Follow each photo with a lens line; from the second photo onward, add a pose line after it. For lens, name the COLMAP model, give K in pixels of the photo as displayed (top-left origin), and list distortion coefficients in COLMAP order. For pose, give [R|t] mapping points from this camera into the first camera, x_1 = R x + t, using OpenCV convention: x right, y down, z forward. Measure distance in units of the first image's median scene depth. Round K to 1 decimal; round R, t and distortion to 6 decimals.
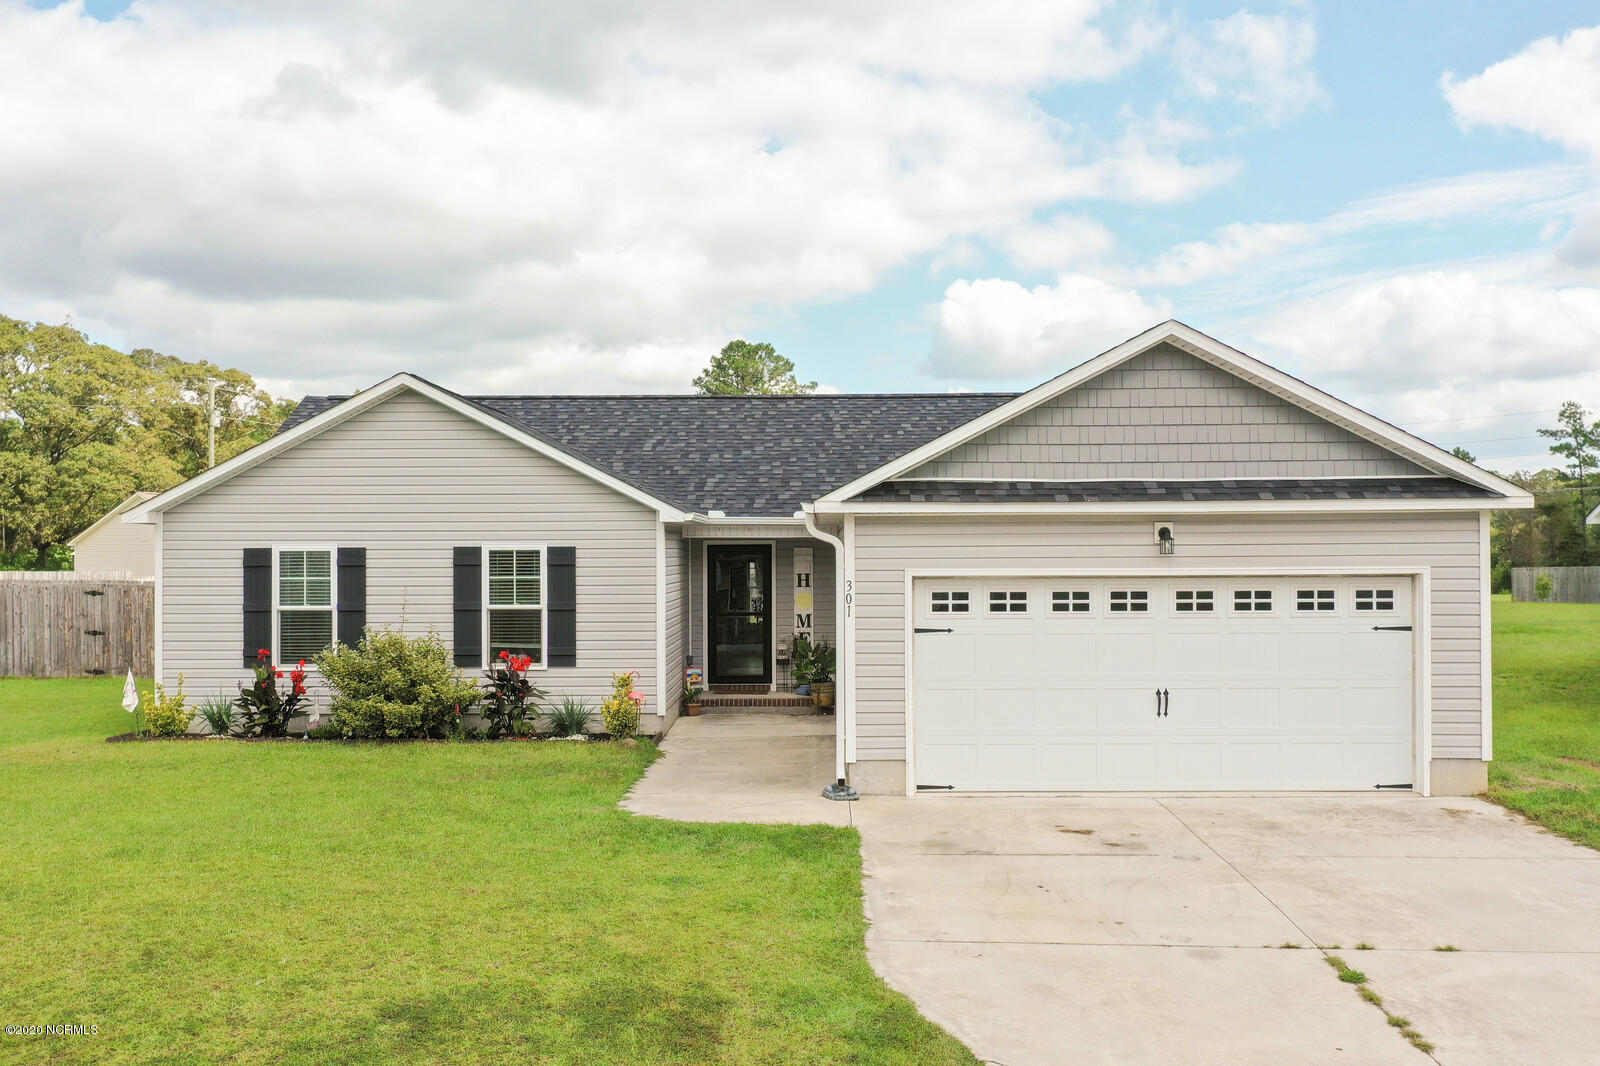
lens RADIAL K [[1562.3, 0, 800.2], [0, 1562.3, 562.7], [0, 0, 1]] dist [0.023019, 0.020202]
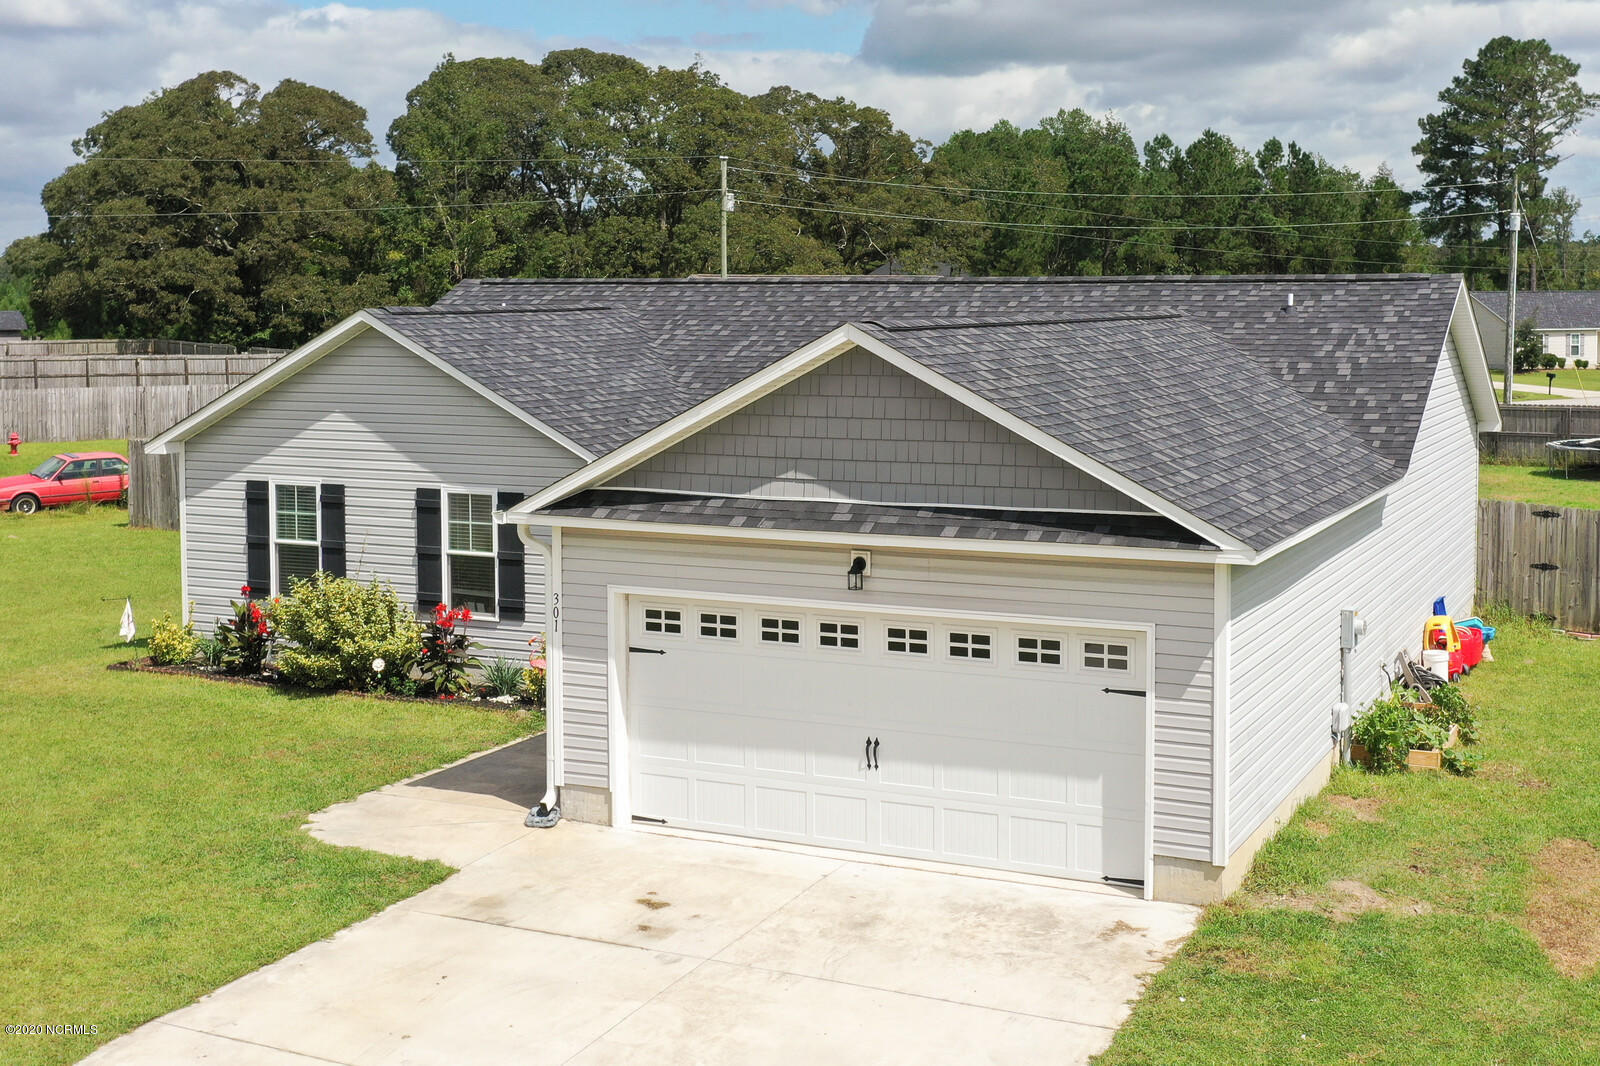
lens RADIAL K [[1964.6, 0, 800.7], [0, 1964.6, 460.9], [0, 0, 1]] dist [0.044943, -0.052280]
pose [[0.907743, 0.035429, -0.418027, 0.644010], [-0.002962, 0.996944, 0.078060, -0.157679], [0.419515, -0.069620, 0.905075, 0.003206]]
